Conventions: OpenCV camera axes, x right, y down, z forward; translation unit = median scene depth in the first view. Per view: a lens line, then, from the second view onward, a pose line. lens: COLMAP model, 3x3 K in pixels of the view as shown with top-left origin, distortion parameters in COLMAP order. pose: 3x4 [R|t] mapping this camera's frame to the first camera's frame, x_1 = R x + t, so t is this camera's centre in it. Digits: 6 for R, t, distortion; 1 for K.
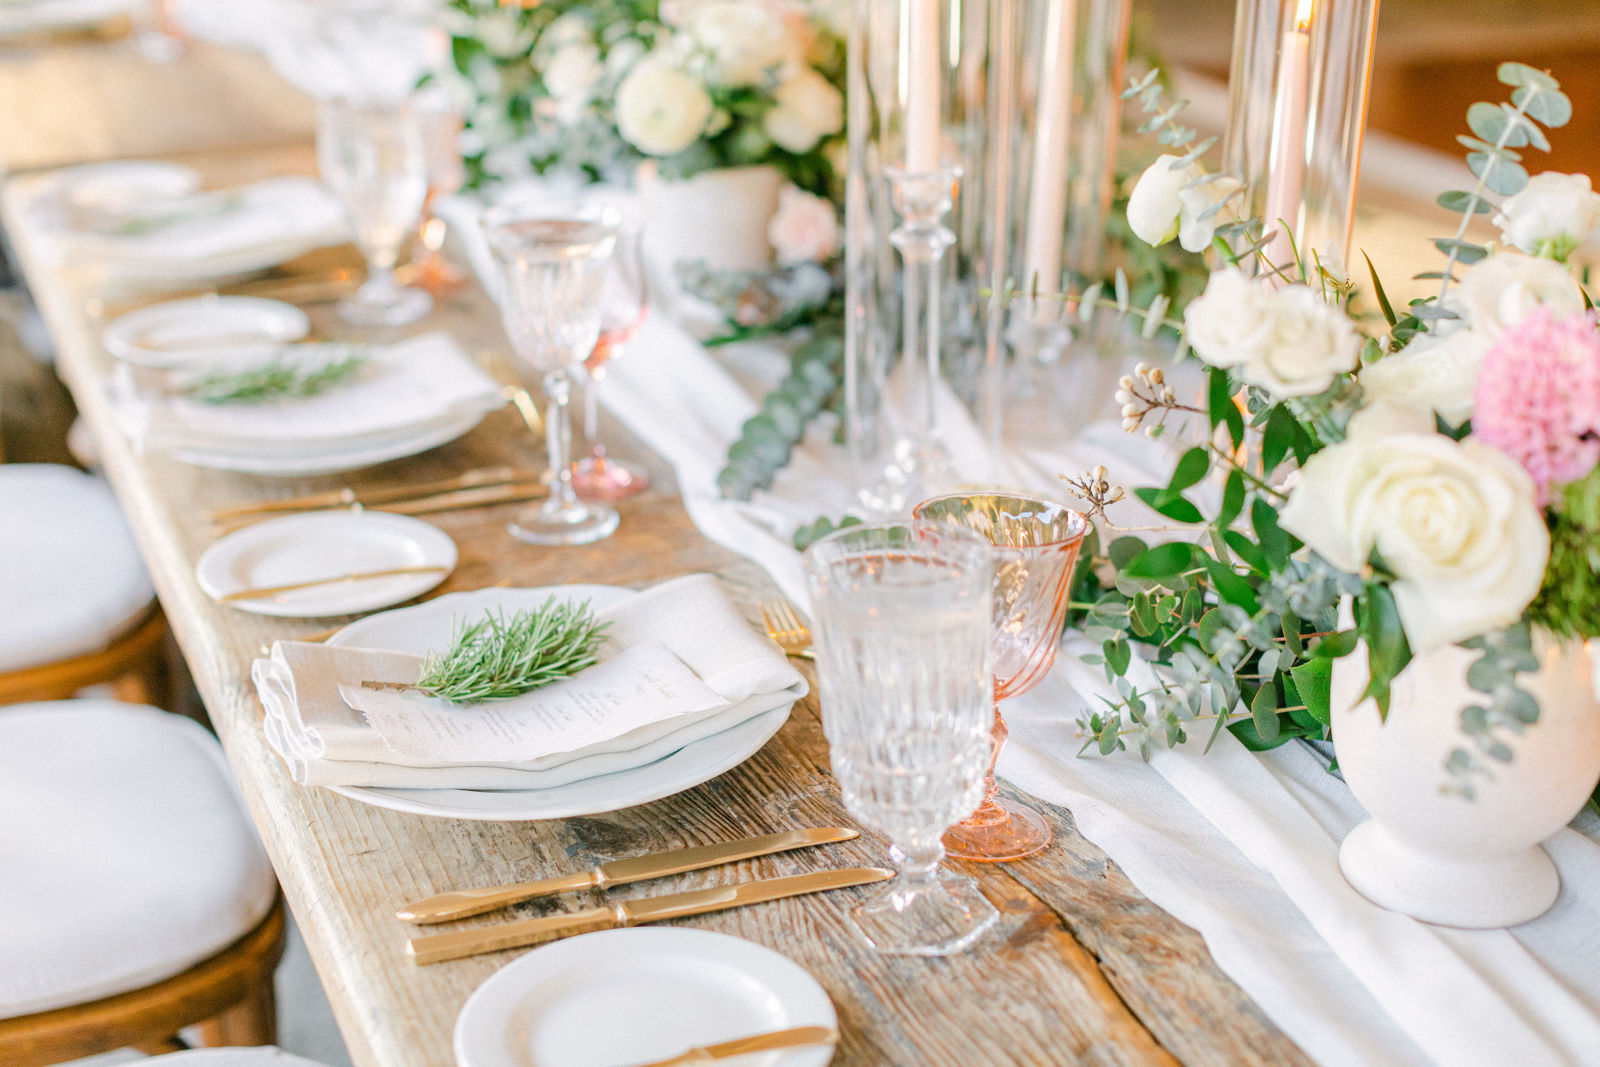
lens RADIAL K [[2417.0, 0, 807.5], [0, 2417.0, 543.0], [0, 0, 1]] dist [0.042270, 0.000000]
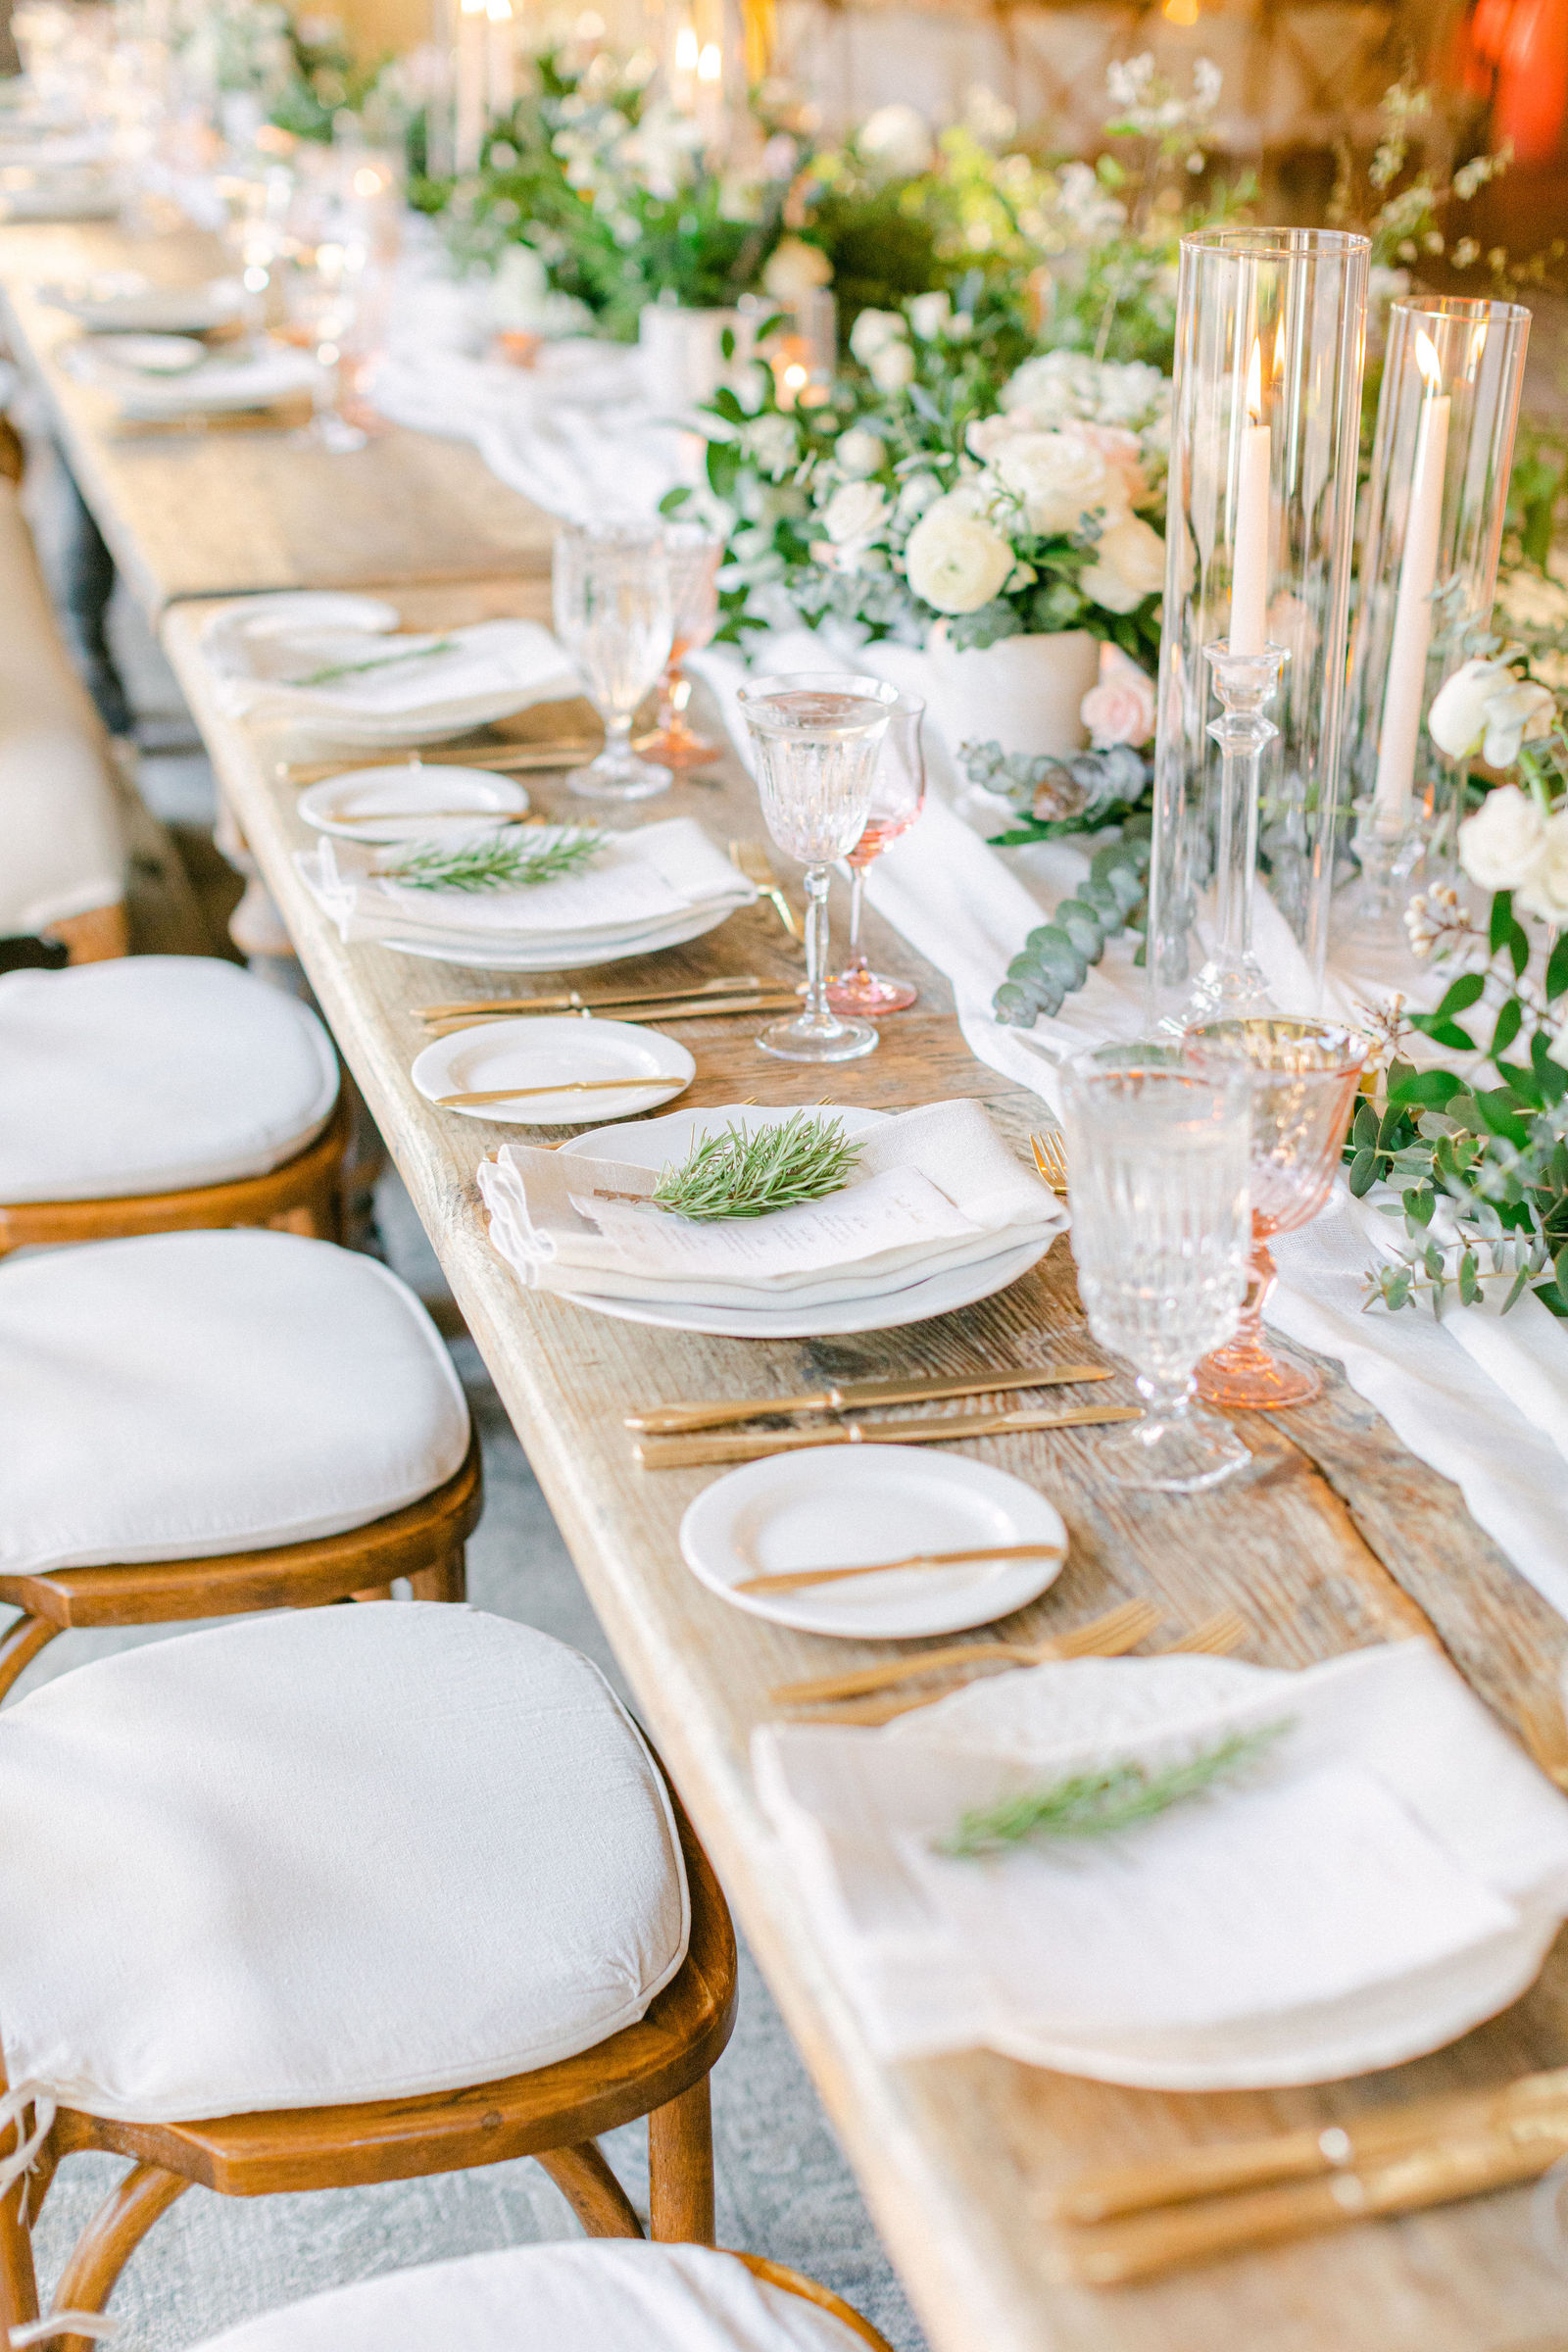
lens RADIAL K [[3553.0, 0, 776.3], [0, 3553.0, 1185.2], [0, 0, 1]] dist [0.042270, 0.000000]
pose [[0.992411, 0.050940, -0.111919, 0.037814], [-0.049009, 0.998599, 0.019940, 0.023503], [0.112778, -0.014304, 0.993517, -0.340665]]
